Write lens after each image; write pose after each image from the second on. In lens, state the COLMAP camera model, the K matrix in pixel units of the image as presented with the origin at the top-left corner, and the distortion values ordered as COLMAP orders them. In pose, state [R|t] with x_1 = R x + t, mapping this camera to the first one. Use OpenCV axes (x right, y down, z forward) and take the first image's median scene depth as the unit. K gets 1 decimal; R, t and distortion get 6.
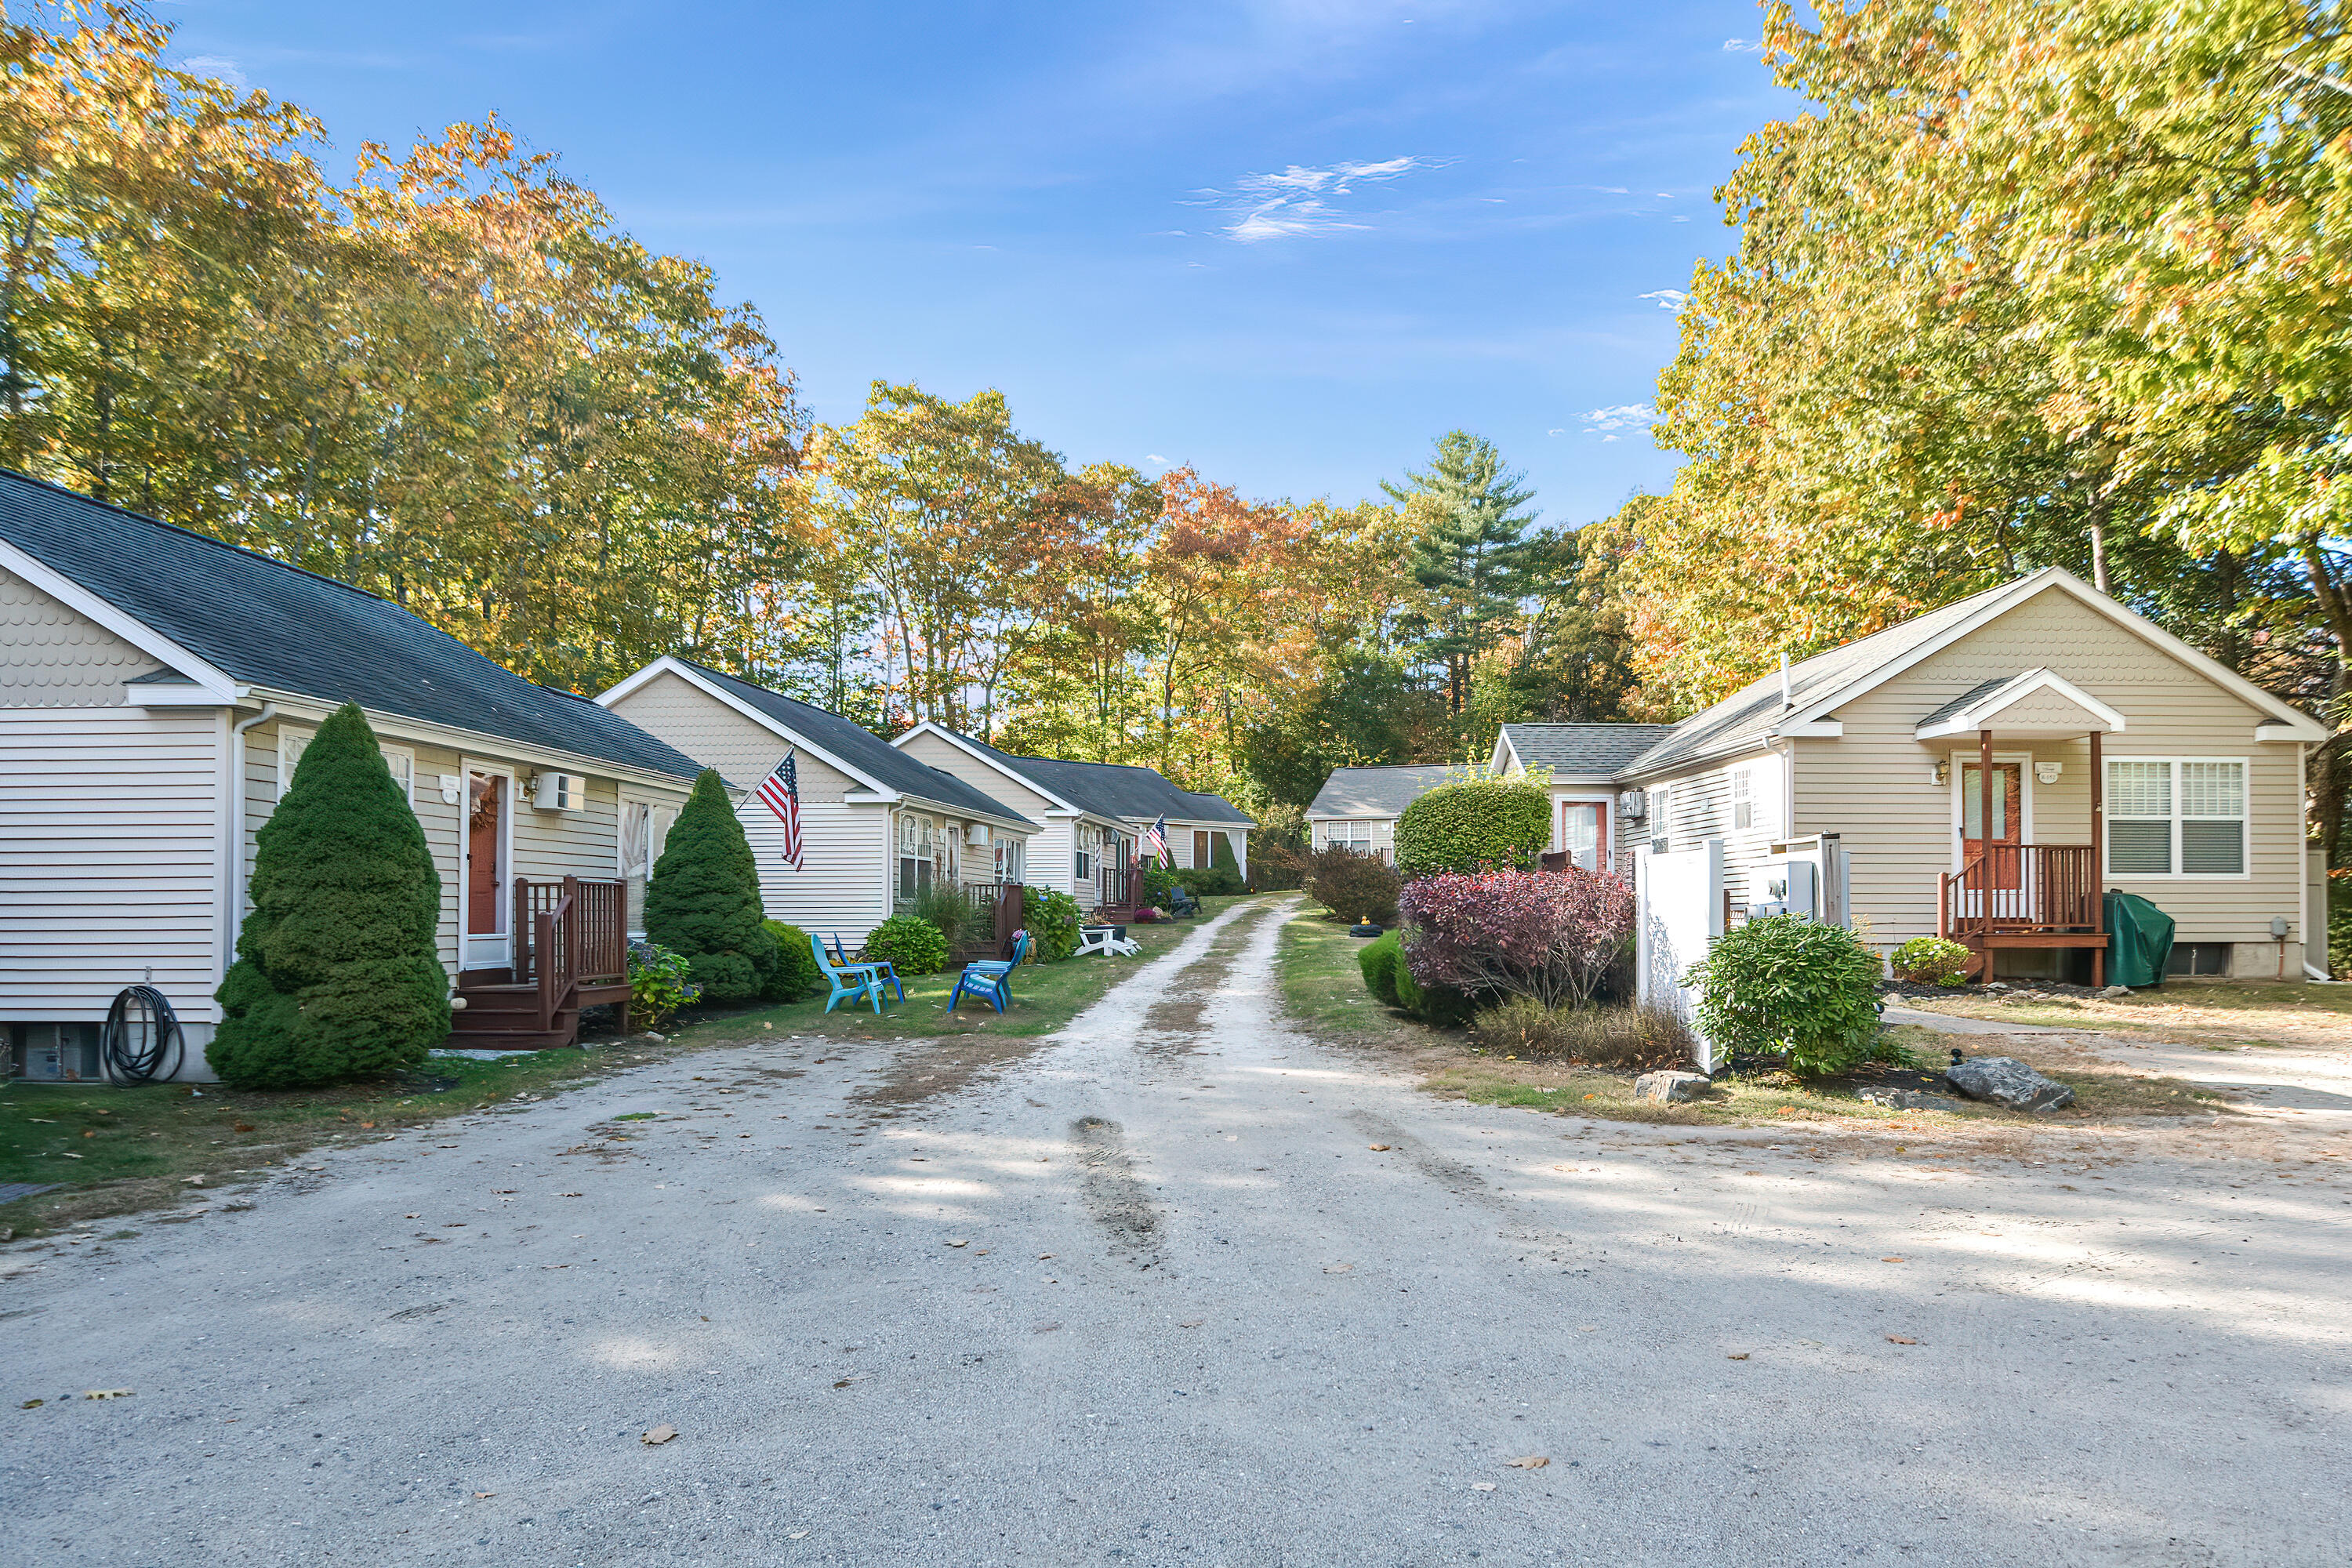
lens RADIAL K [[1627.7, 0, 1234.8], [0, 1627.7, 903.2], [0, 0, 1]] dist [0.052035, -0.001166]
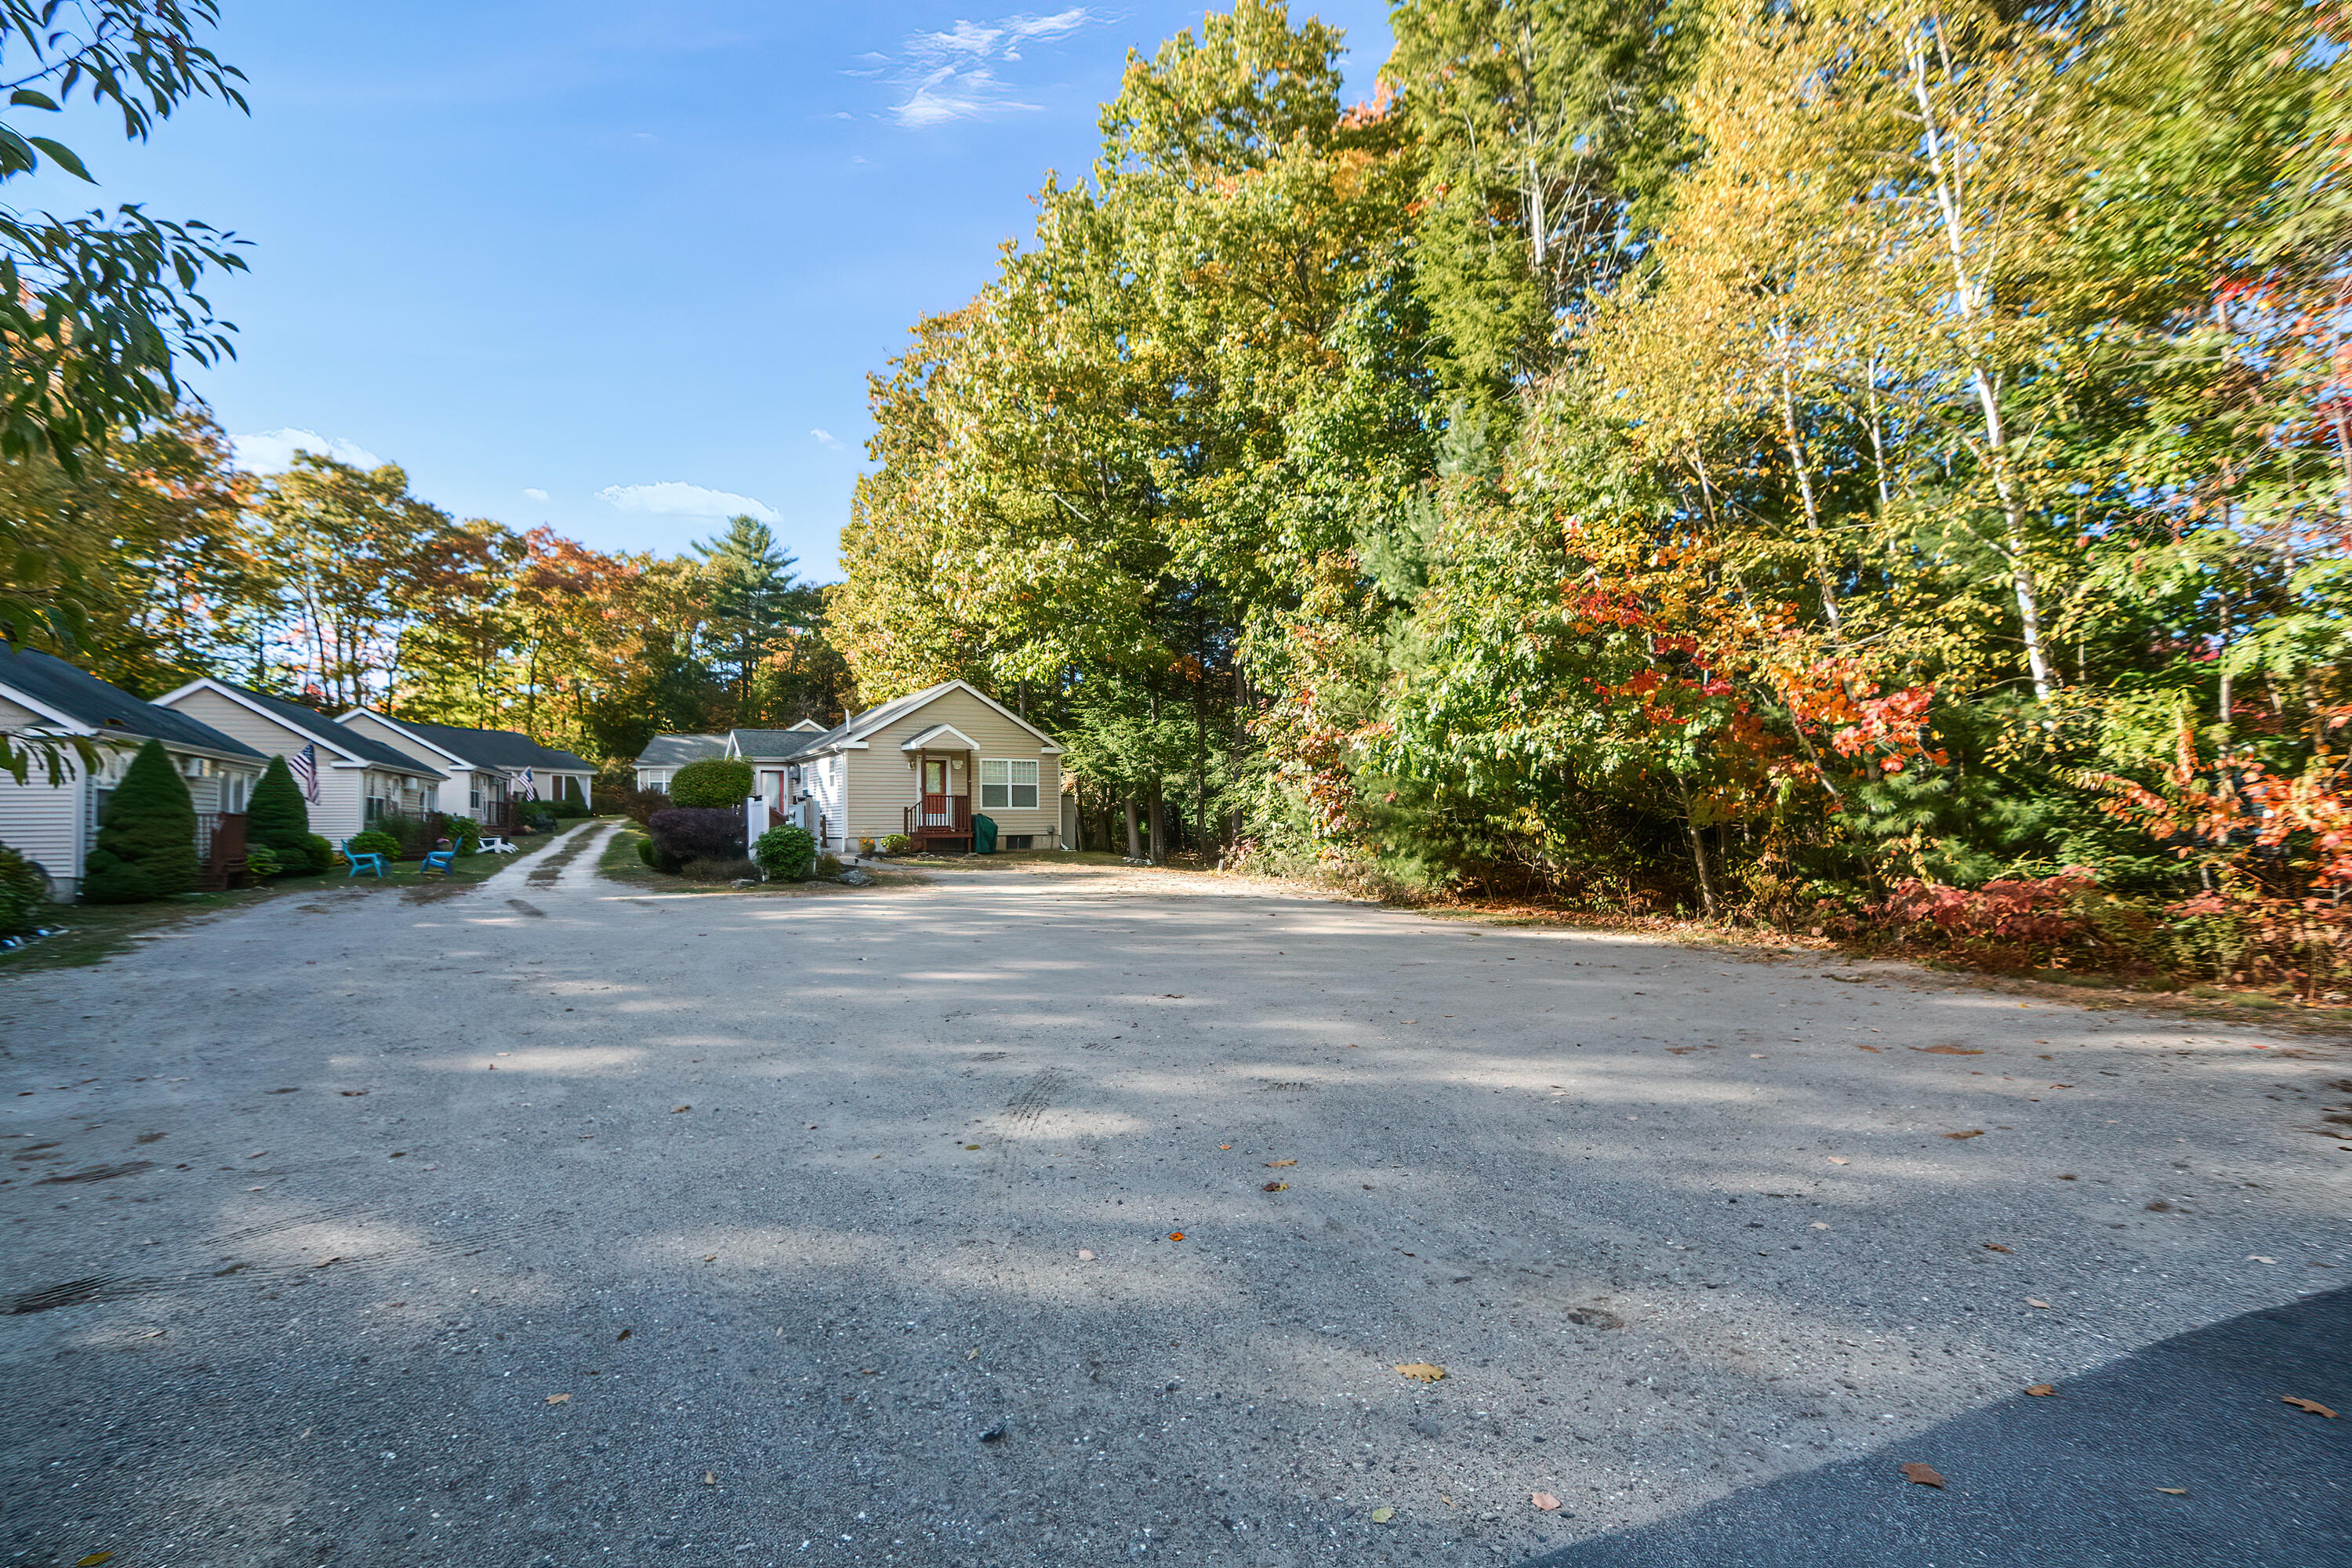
lens RADIAL K [[1165.0, 0, 1180.6], [0, 1165.0, 822.1], [0, 0, 1]] dist [-0.029584, -0.001603]
pose [[0.889932, -0.006218, 0.456050, 0.004550], [0.006354, 0.999979, 0.001235, 0.001083], [-0.456048, 0.001799, 0.889953, -0.200296]]
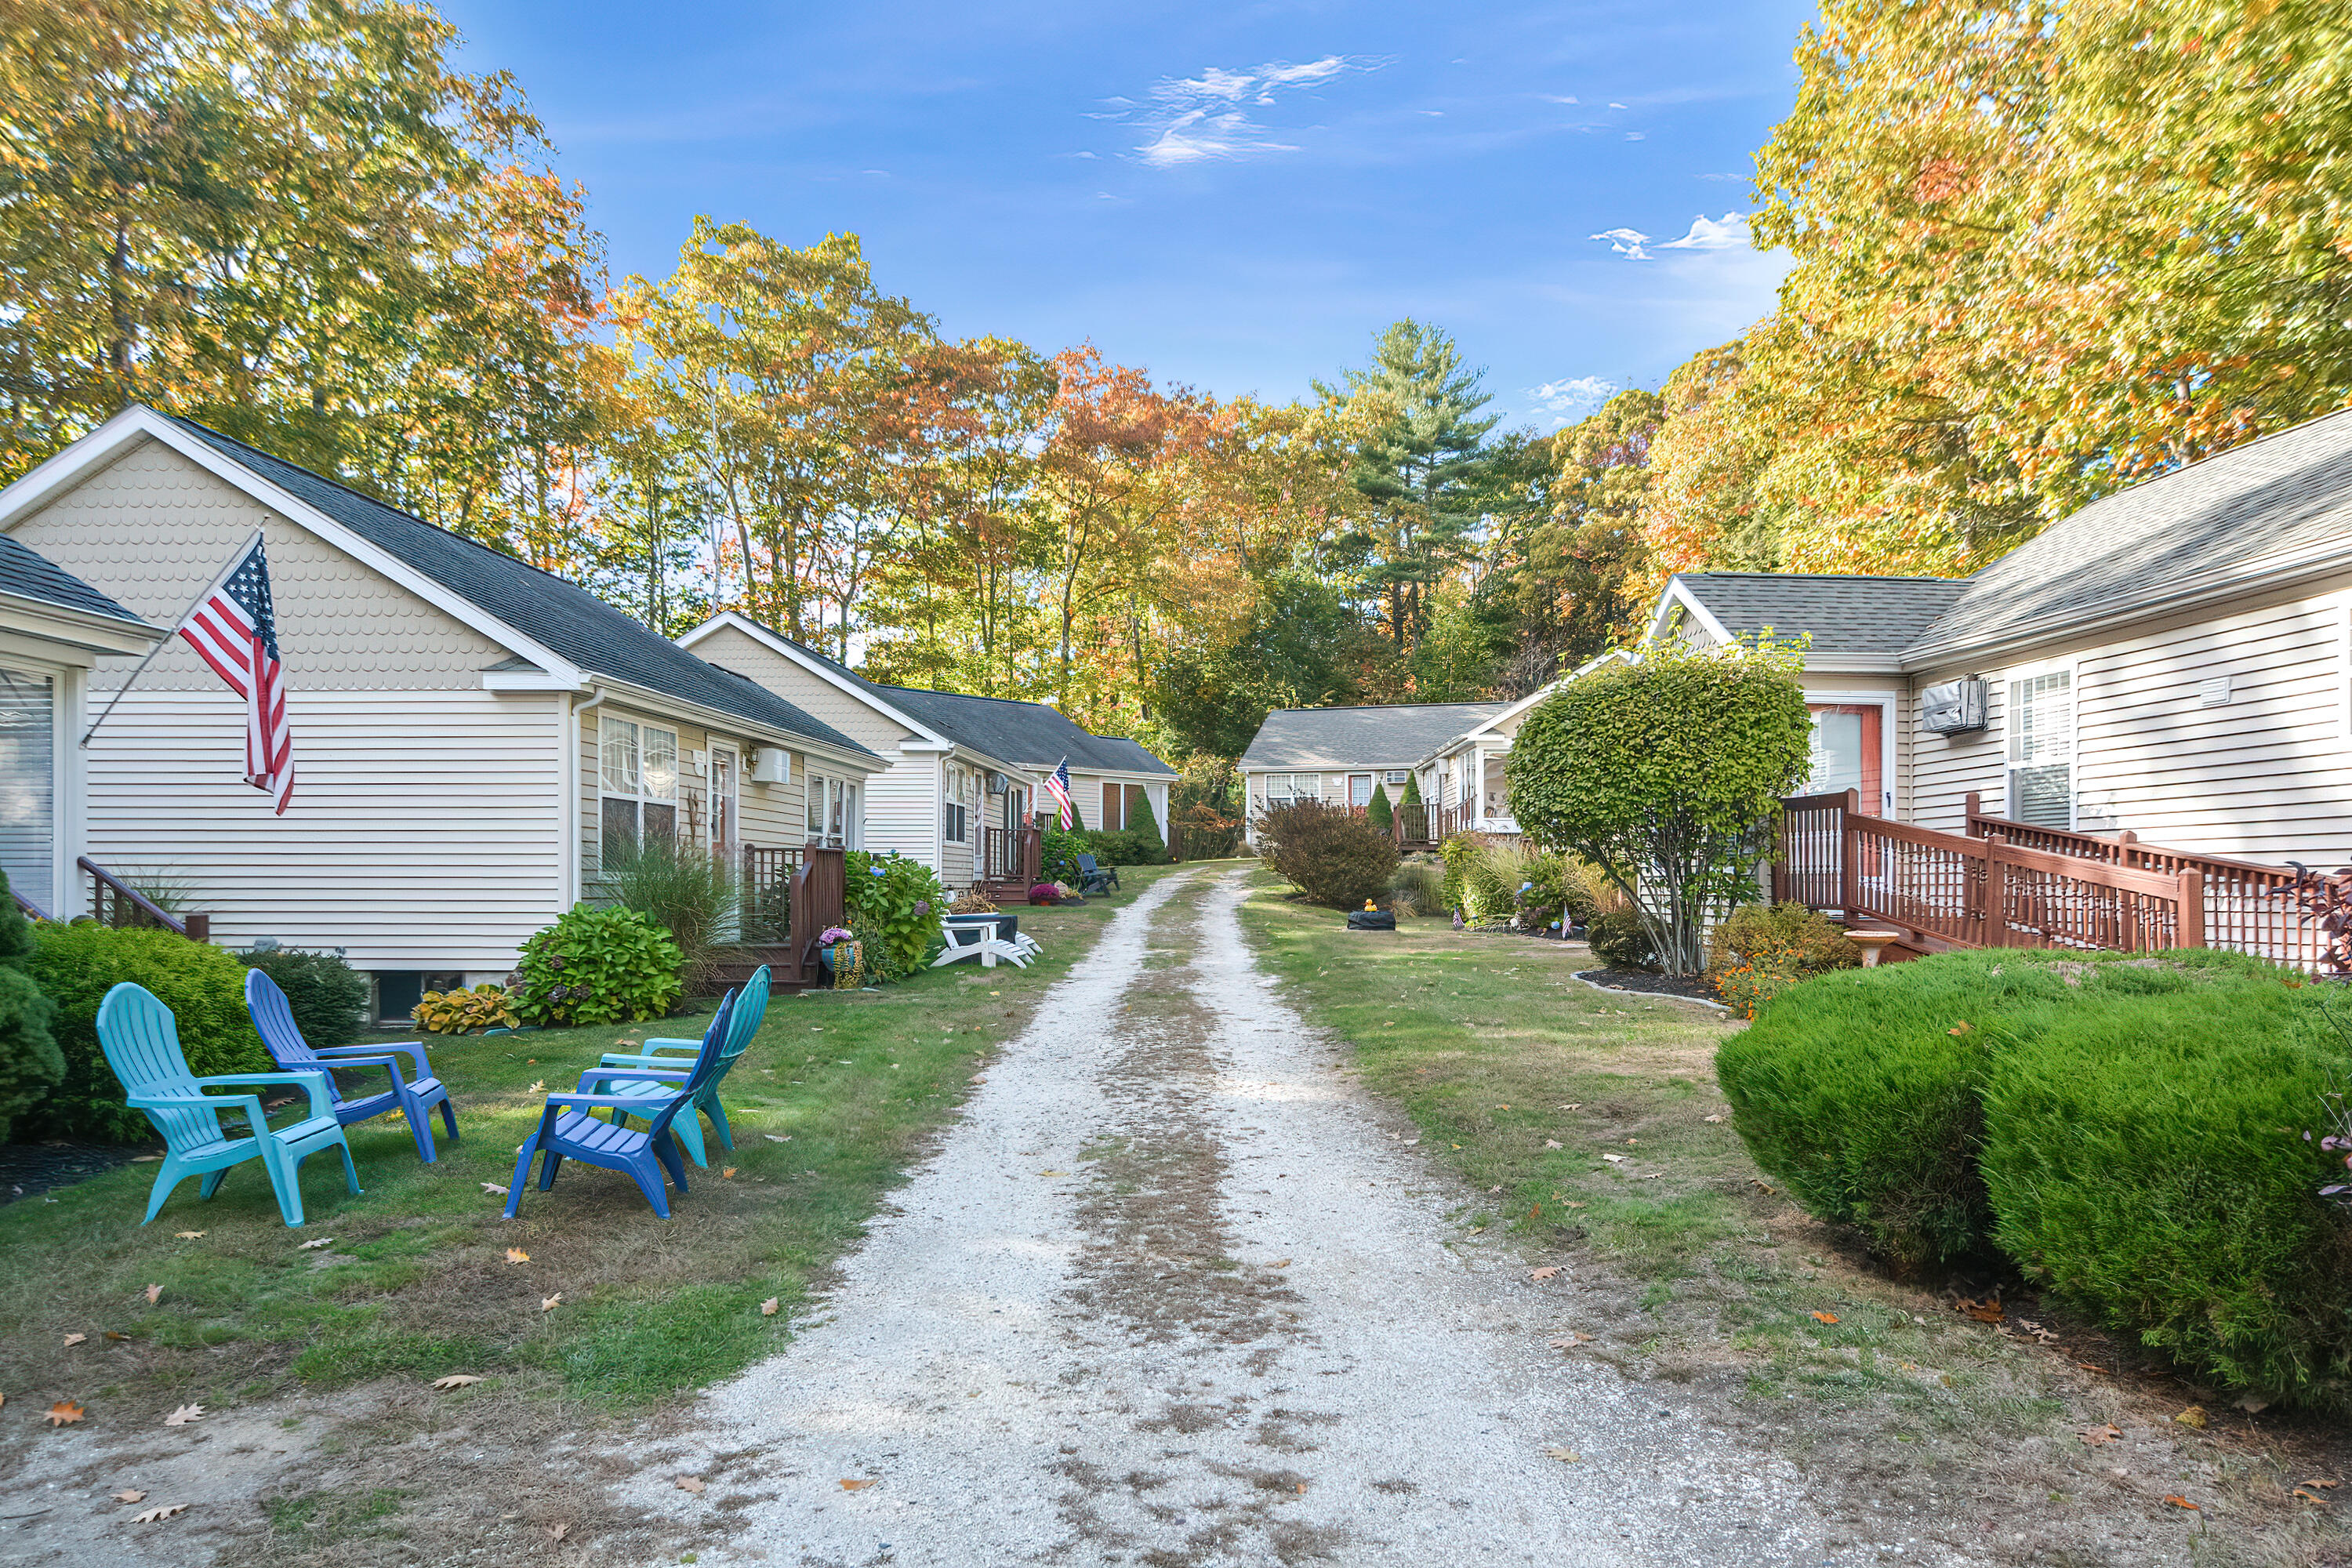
lens RADIAL K [[1627.7, 0, 1187.2], [0, 1627.7, 945.3], [0, 0, 1]] dist [0.052035, -0.001166]
pose [[0.999247, 0.003281, 0.038662, -0.012513], [-0.005053, 0.998937, 0.045820, -0.001880], [-0.038471, -0.045980, 0.998201, 0.178870]]
